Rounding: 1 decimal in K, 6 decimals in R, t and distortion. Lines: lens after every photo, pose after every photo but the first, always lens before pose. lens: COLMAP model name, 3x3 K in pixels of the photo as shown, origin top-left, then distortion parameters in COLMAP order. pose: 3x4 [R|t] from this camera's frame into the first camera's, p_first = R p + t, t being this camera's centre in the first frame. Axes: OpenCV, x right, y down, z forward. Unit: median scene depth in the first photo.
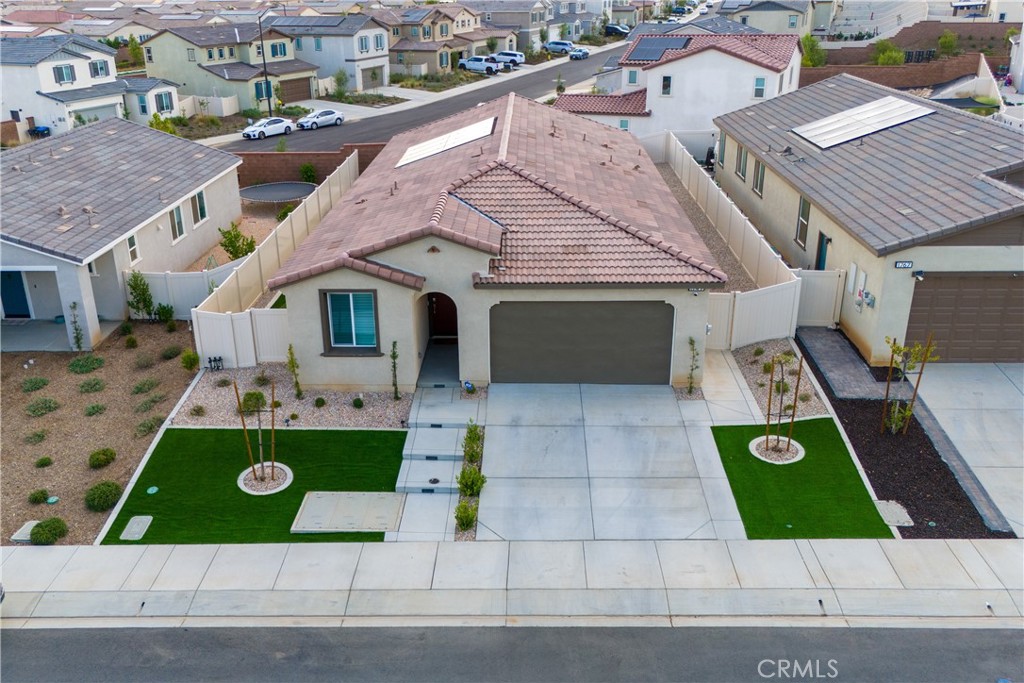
lens RADIAL K [[893.0, 0, 512.0], [0, 893.0, 341.5], [0, 0, 1]] dist [0.035731, -0.006718]
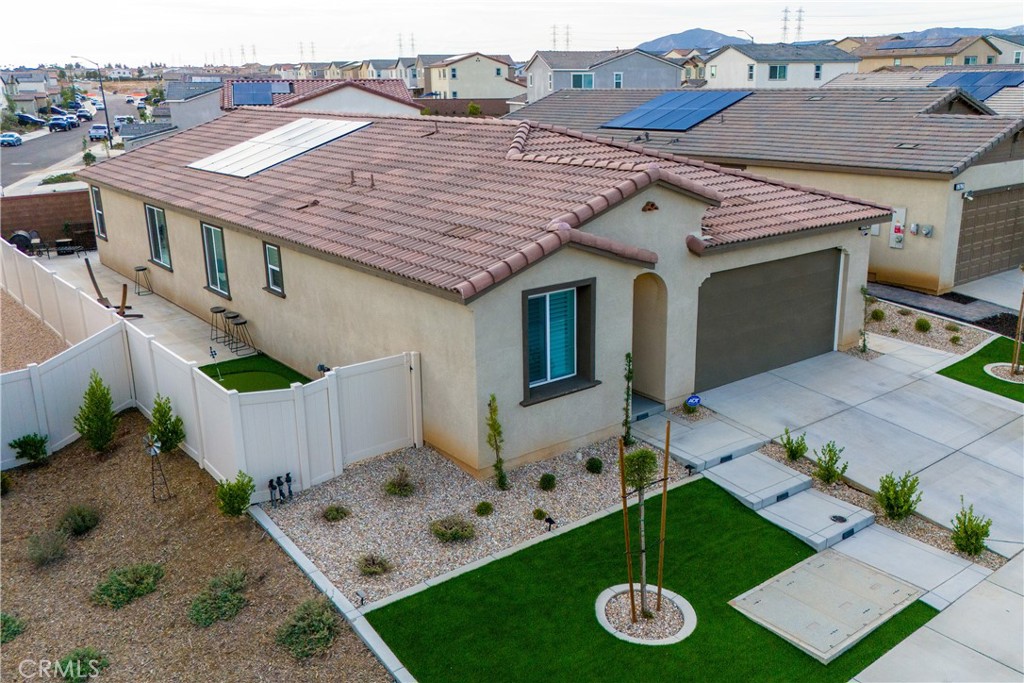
lens RADIAL K [[873.3, 0, 512.0], [0, 873.3, 341.5], [0, 0, 1]] dist [0.023467, -0.004587]
pose [[0.737515, -0.167680, 0.654183, -0.608006], [0.247312, 0.968453, -0.030582, -0.009856], [-0.628417, 0.184342, 0.755718, 0.579550]]
